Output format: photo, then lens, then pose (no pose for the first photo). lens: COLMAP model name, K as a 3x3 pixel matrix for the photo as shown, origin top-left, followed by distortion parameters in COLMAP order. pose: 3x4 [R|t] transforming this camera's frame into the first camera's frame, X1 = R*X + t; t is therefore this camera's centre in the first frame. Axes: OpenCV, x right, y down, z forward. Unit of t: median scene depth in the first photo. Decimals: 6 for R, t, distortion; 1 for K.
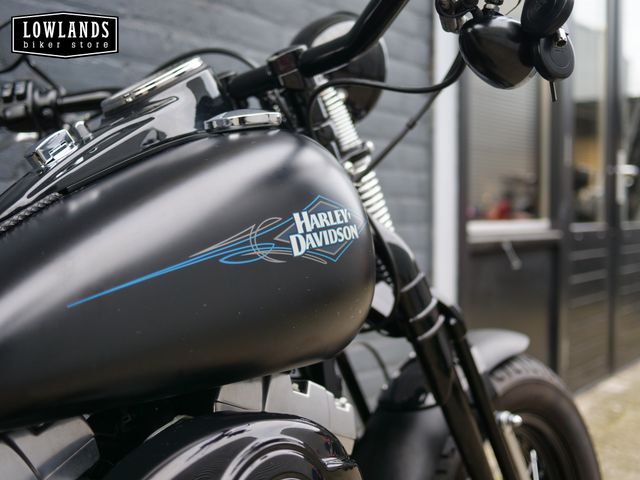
lens RADIAL K [[736.3, 0, 319.6], [0, 736.3, 240.7], [0, 0, 1]] dist [0.002434, 0.000000]
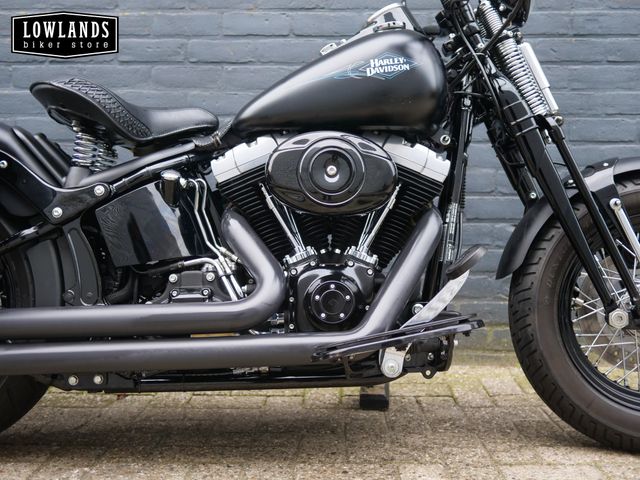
lens RADIAL K [[736.3, 0, 316.4], [0, 736.3, 238.9], [0, 0, 1]] dist [0.002434, 0.000000]
pose [[0.615706, 0.049562, -0.786416, 1.252833], [-0.030132, 0.998771, 0.039355, 0.324095], [0.787400, -0.000535, 0.616442, -0.479268]]
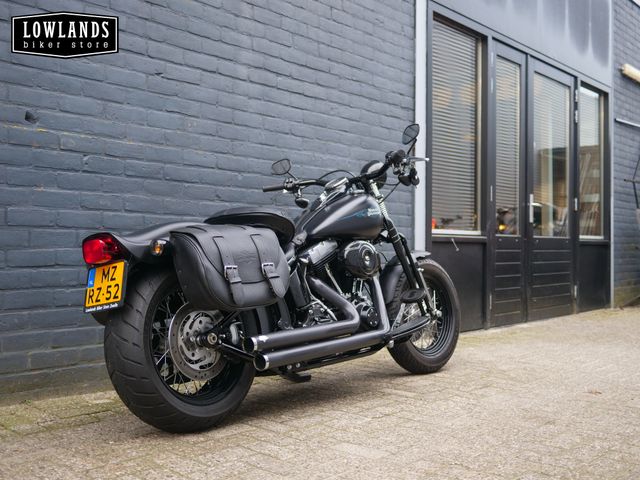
lens RADIAL K [[736.3, 0, 318.4], [0, 736.3, 239.0], [0, 0, 1]] dist [0.002434, 0.000000]
pose [[0.999409, 0.009054, -0.033173, -0.152595], [-0.010695, 0.998710, -0.049629, 0.323083], [0.032681, 0.049954, 0.998217, -3.130608]]
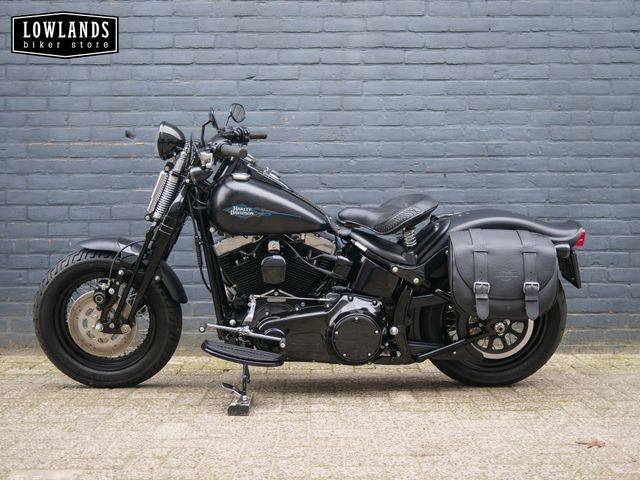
lens RADIAL K [[736.3, 0, 321.1], [0, 736.3, 242.0], [0, 0, 1]] dist [0.002434, 0.000000]
pose [[0.633352, 0.002051, -0.773861, 2.489209], [-0.023287, 0.999594, -0.016410, 0.288774], [0.773513, 0.028414, 0.633143, -1.686009]]
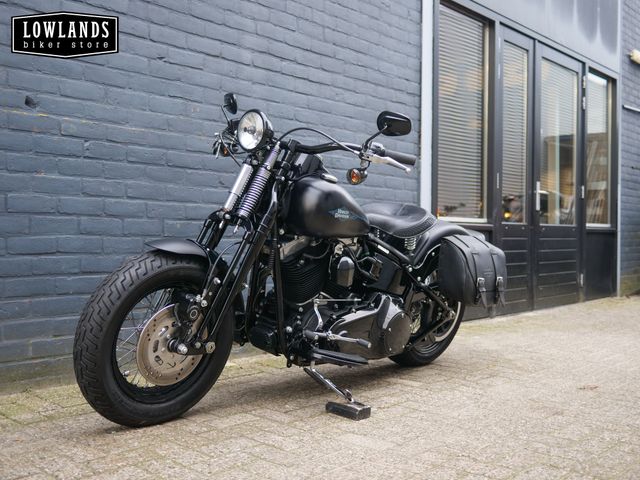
lens RADIAL K [[736.3, 0, 318.3], [0, 736.3, 240.1], [0, 0, 1]] dist [0.002434, 0.000000]
pose [[0.999182, 0.011566, -0.038757, -0.157378], [-0.012786, 0.999426, -0.031366, 0.321416], [0.038372, 0.031836, 0.998756, -3.075042]]
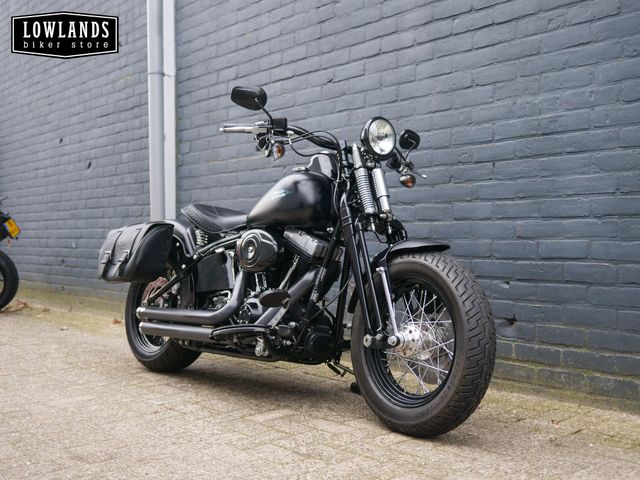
lens RADIAL K [[736.3, 0, 318.6], [0, 736.3, 242.5], [0, 0, 1]] dist [0.002434, 0.000000]
pose [[-0.176456, 0.011016, -0.984247, 3.157478], [-0.029170, 0.999440, 0.016416, 0.140293], [0.983876, 0.031607, -0.176036, 1.444717]]
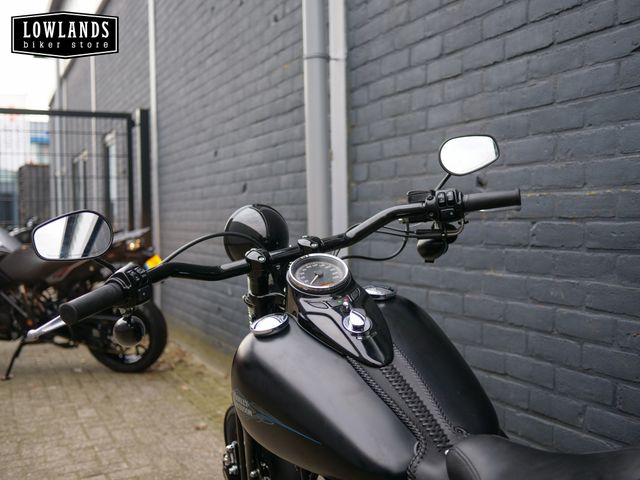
lens RADIAL K [[736.3, 0, 322.8], [0, 736.3, 236.7], [0, 0, 1]] dist [0.002434, 0.000000]
pose [[-0.443873, 0.031134, -0.895548, 1.079031], [-0.016364, 0.998948, 0.042840, -0.296618], [0.895940, 0.033671, -0.442897, 0.851490]]
